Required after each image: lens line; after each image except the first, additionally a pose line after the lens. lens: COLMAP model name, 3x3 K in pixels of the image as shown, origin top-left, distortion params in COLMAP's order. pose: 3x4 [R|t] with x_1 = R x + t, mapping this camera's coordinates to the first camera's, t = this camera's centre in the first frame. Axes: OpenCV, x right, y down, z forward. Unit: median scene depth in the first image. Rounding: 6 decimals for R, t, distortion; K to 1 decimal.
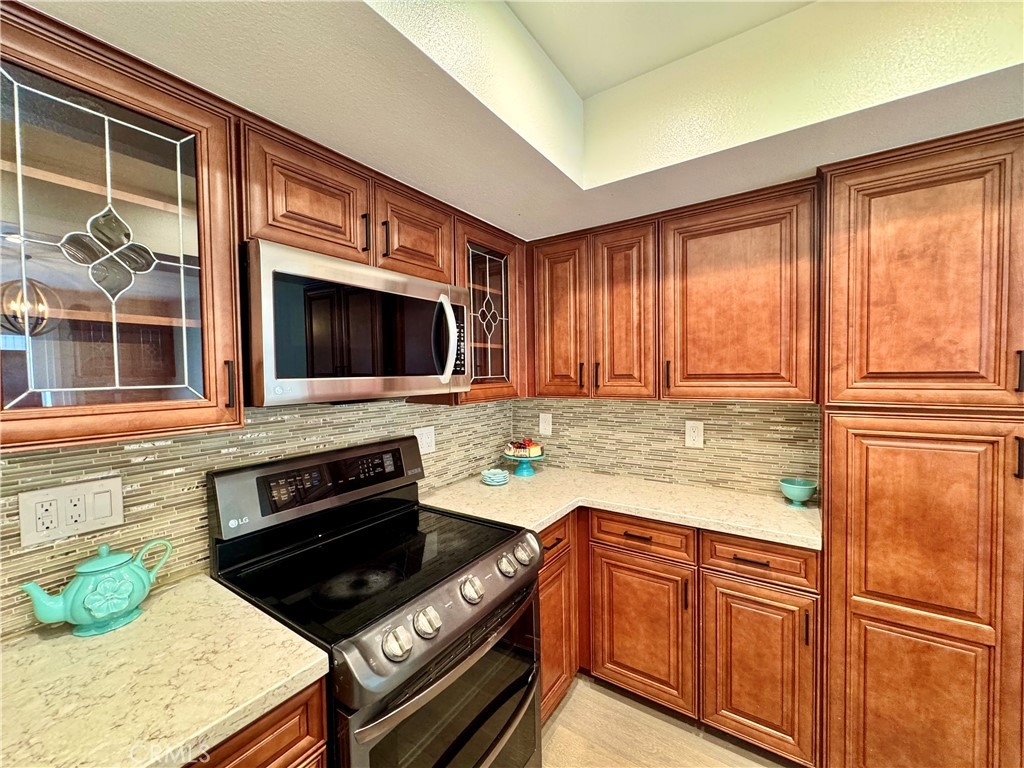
lens RADIAL K [[408.9, 0, 511.4], [0, 408.9, 385.3], [0, 0, 1]] dist [-0.000922, 0.000456]
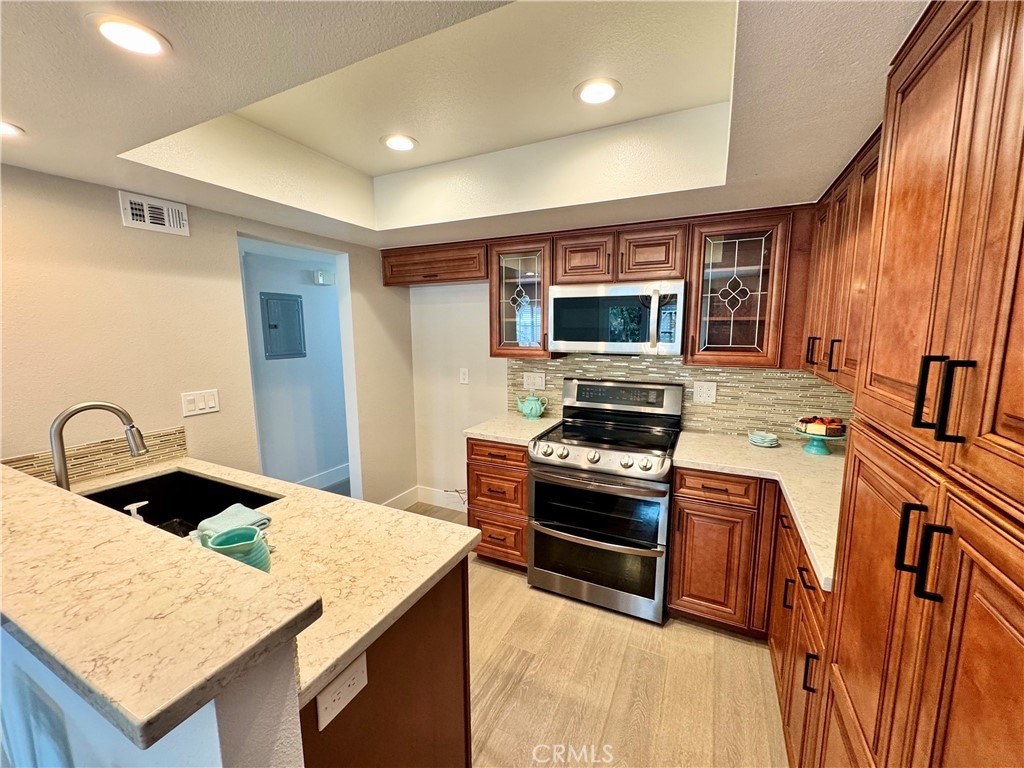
lens RADIAL K [[408.9, 0, 511.3], [0, 408.9, 383.4], [0, 0, 1]] dist [-0.000922, 0.000456]
pose [[0.138880, 0.147110, -0.979322, 1.307616], [-0.038403, 0.988961, 0.143112, -0.073631], [0.989564, 0.017733, 0.142997, 0.268053]]
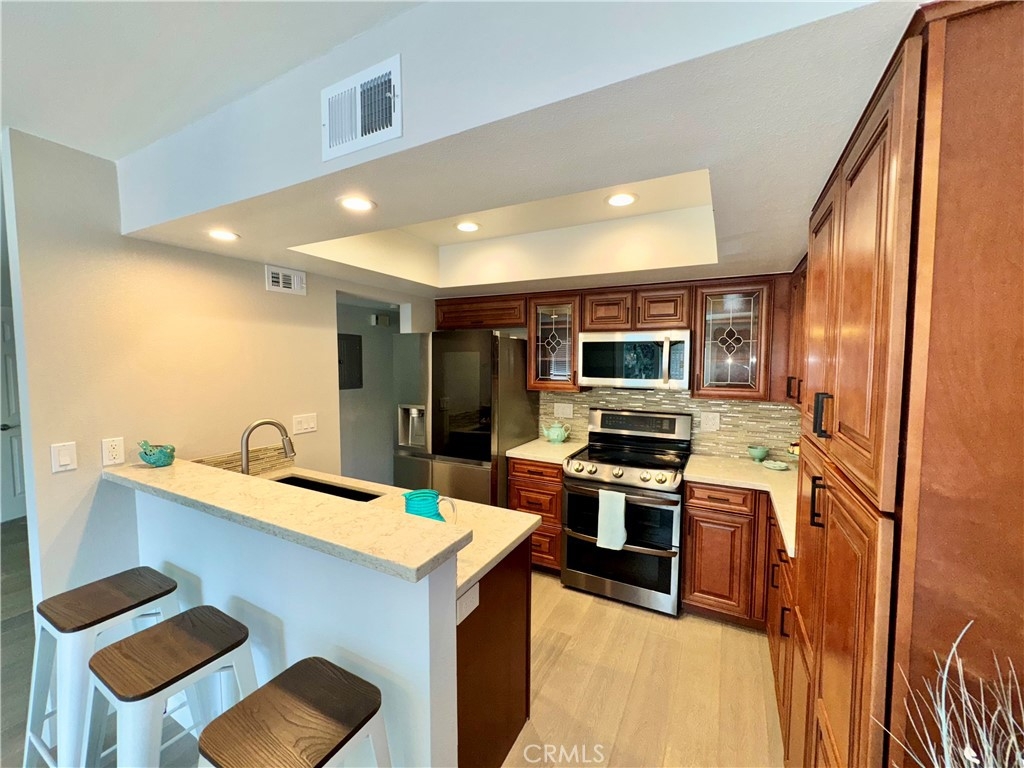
lens RADIAL K [[408.9, 0, 511.7], [0, 408.9, 384.2], [0, 0, 1]] dist [-0.000922, 0.000456]
pose [[0.110373, 0.072923, -0.991211, 1.650174], [-0.045762, 0.996620, 0.068225, -0.100236], [0.992836, 0.037830, 0.113337, 0.093406]]
